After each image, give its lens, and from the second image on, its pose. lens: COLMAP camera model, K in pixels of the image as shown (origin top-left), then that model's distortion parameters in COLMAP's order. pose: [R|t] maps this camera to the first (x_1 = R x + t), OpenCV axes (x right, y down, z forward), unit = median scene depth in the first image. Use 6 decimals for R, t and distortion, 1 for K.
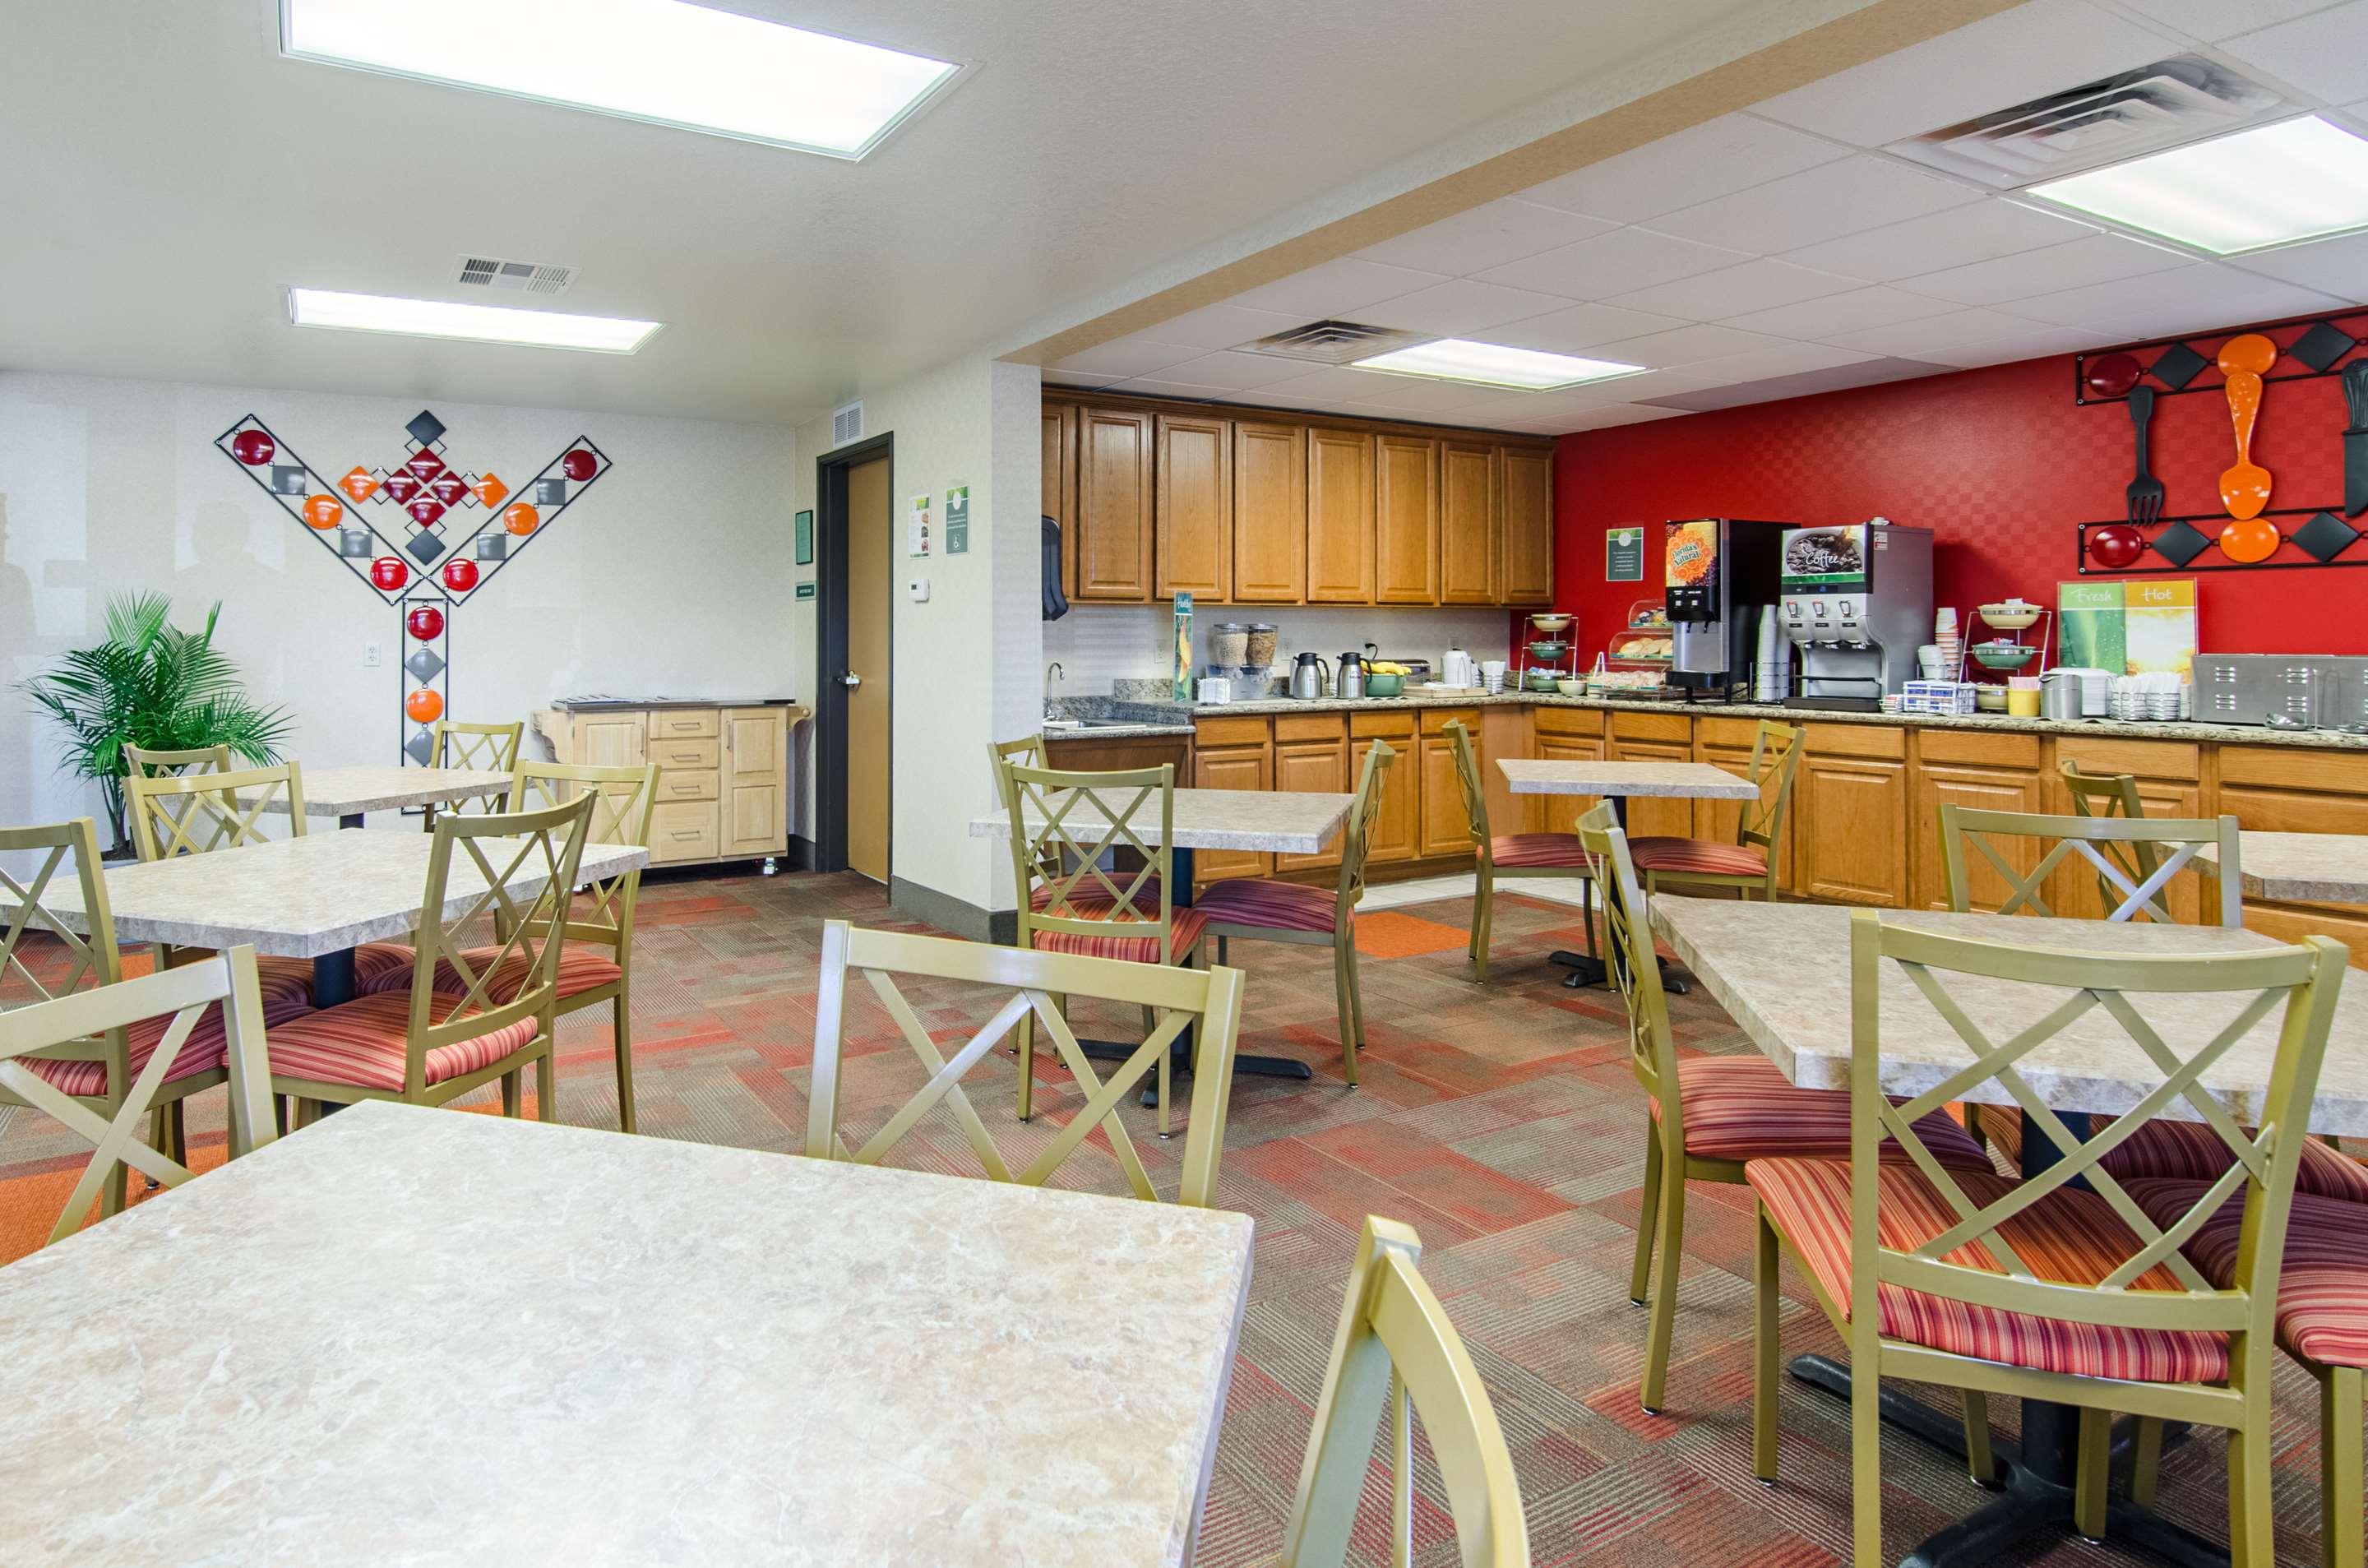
lens RADIAL K [[1342.0, 0, 985.0], [0, 1342.0, 626.6], [0, 0, 1]] dist [0.001418, 0.001400]
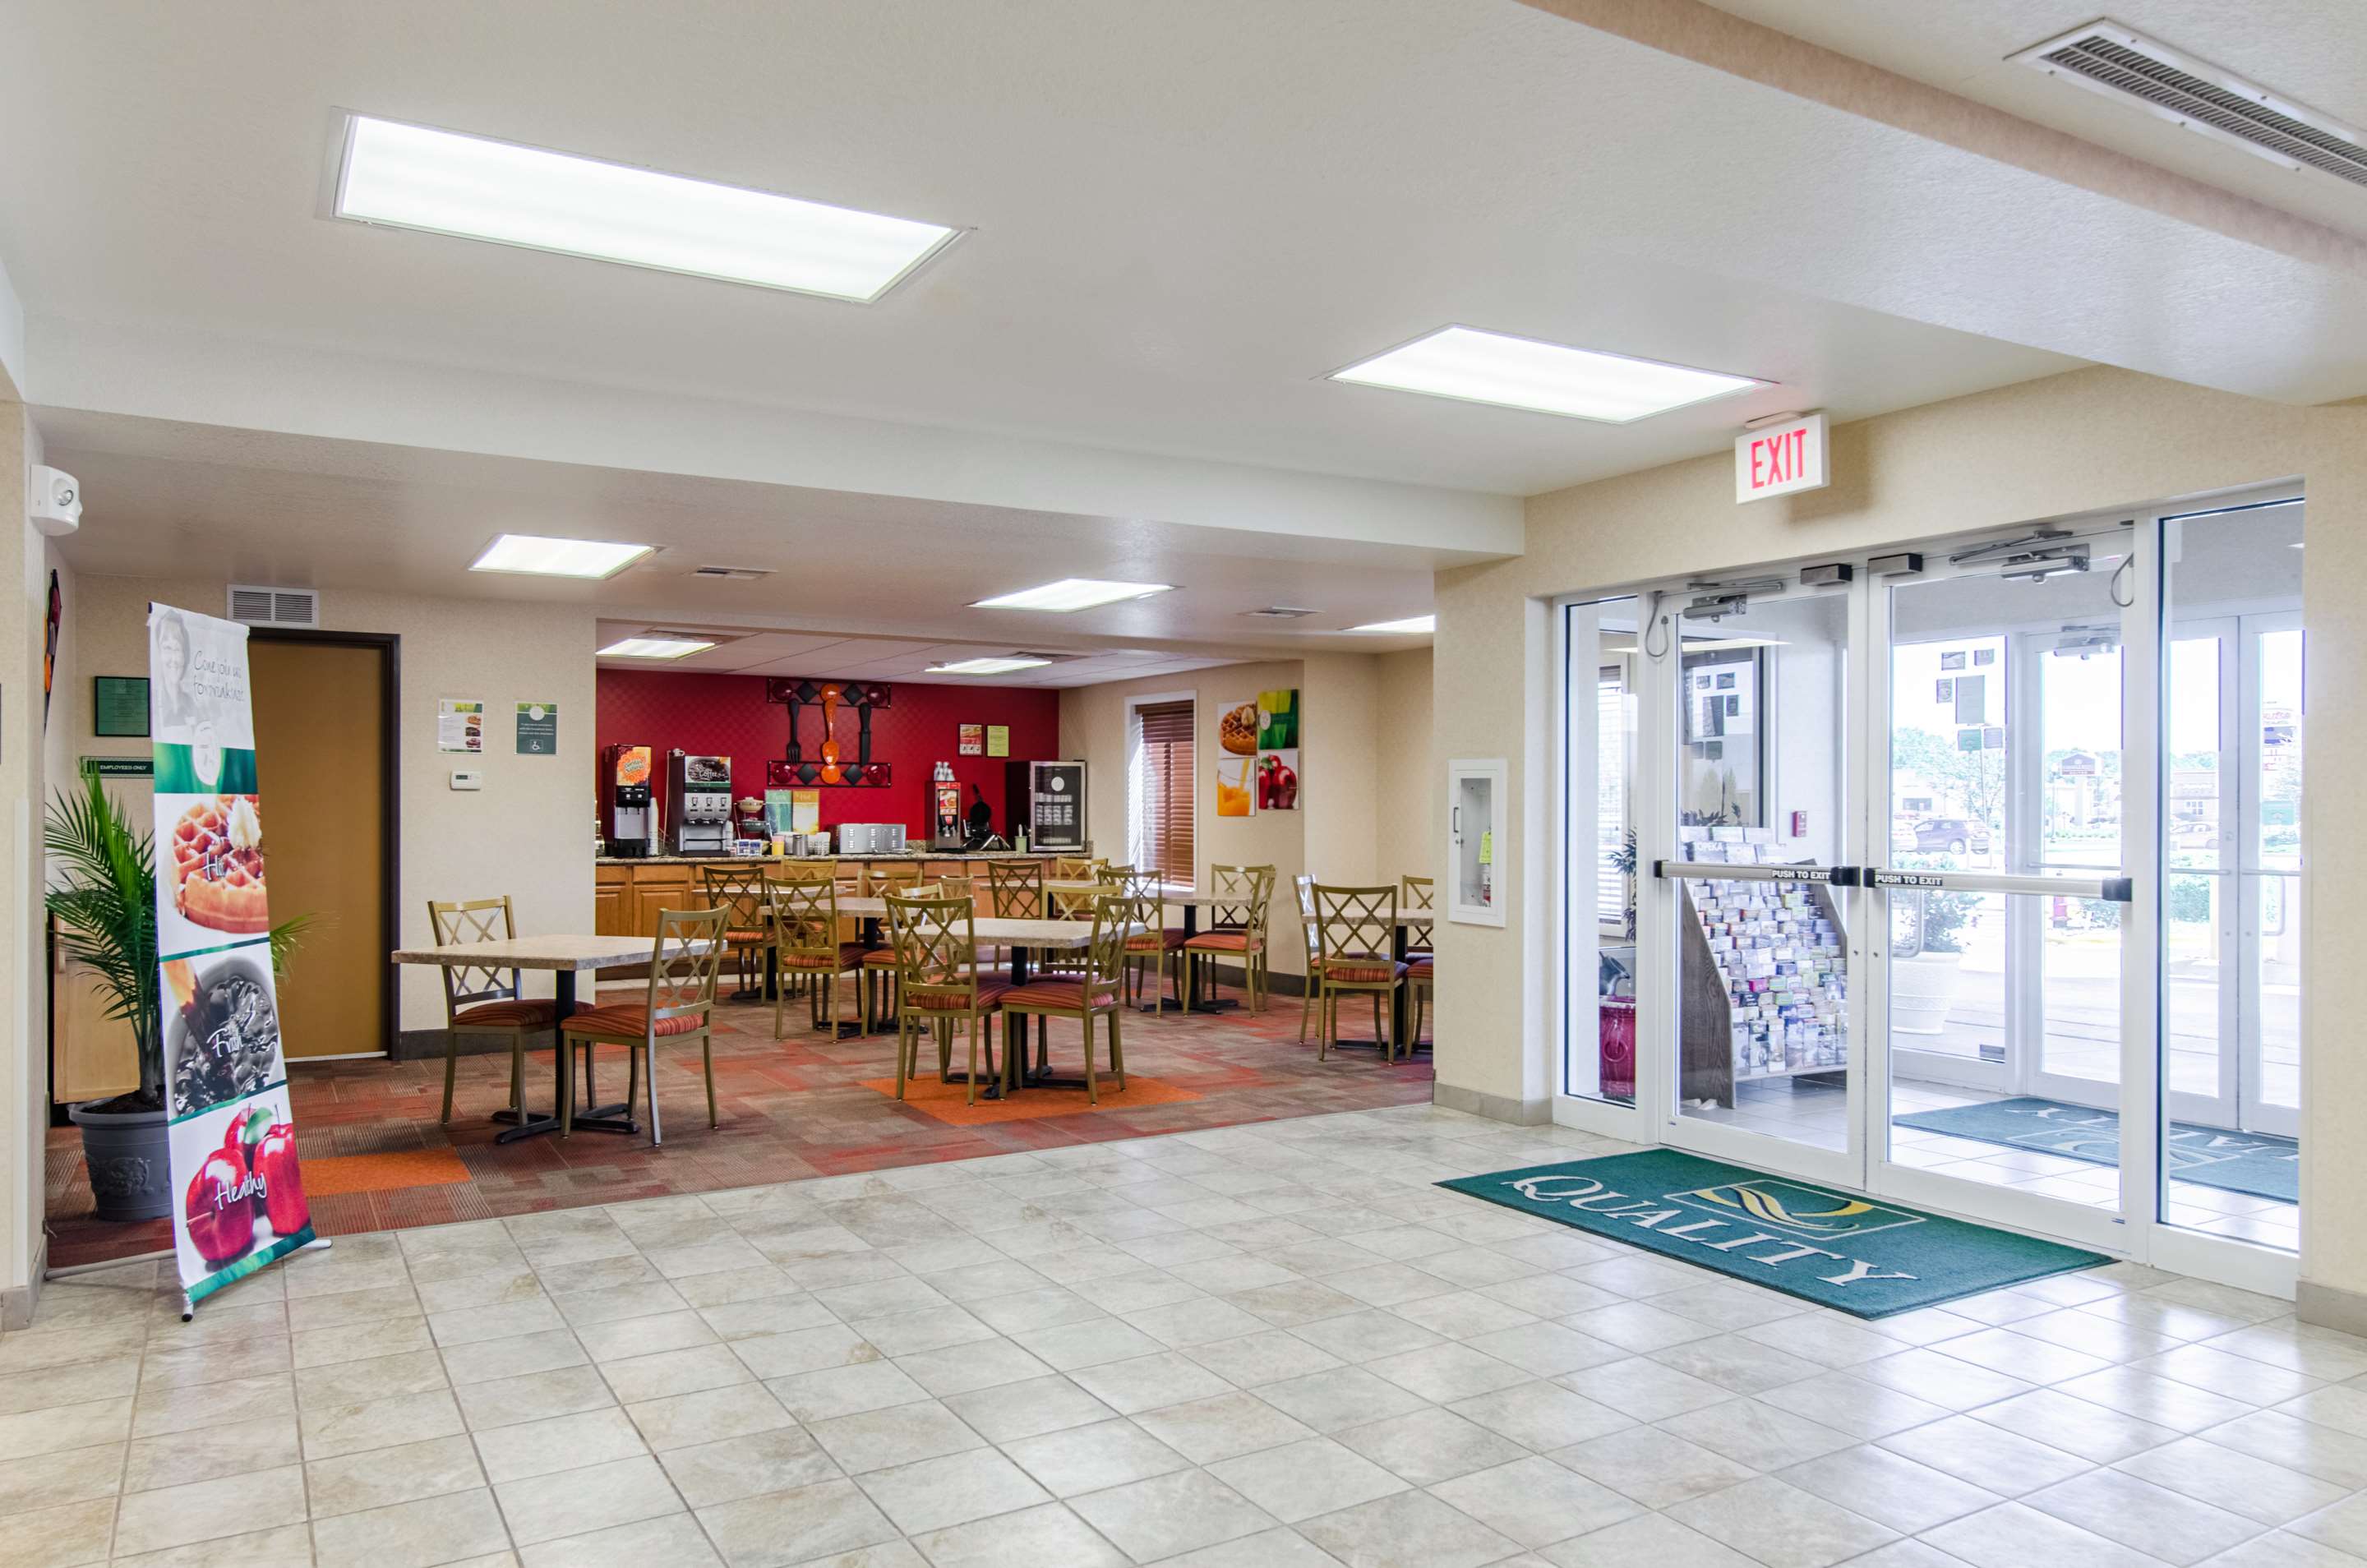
lens RADIAL K [[1661.4, 0, 1189.1], [0, 1661.4, 804.8], [0, 0, 1]] dist [0.066162, -0.000440]
pose [[-0.042390, 0.003436, 0.999095, -1.658325], [-0.009698, 0.999946, -0.003850, -0.005964], [-0.999054, -0.009853, -0.042354, 0.446072]]
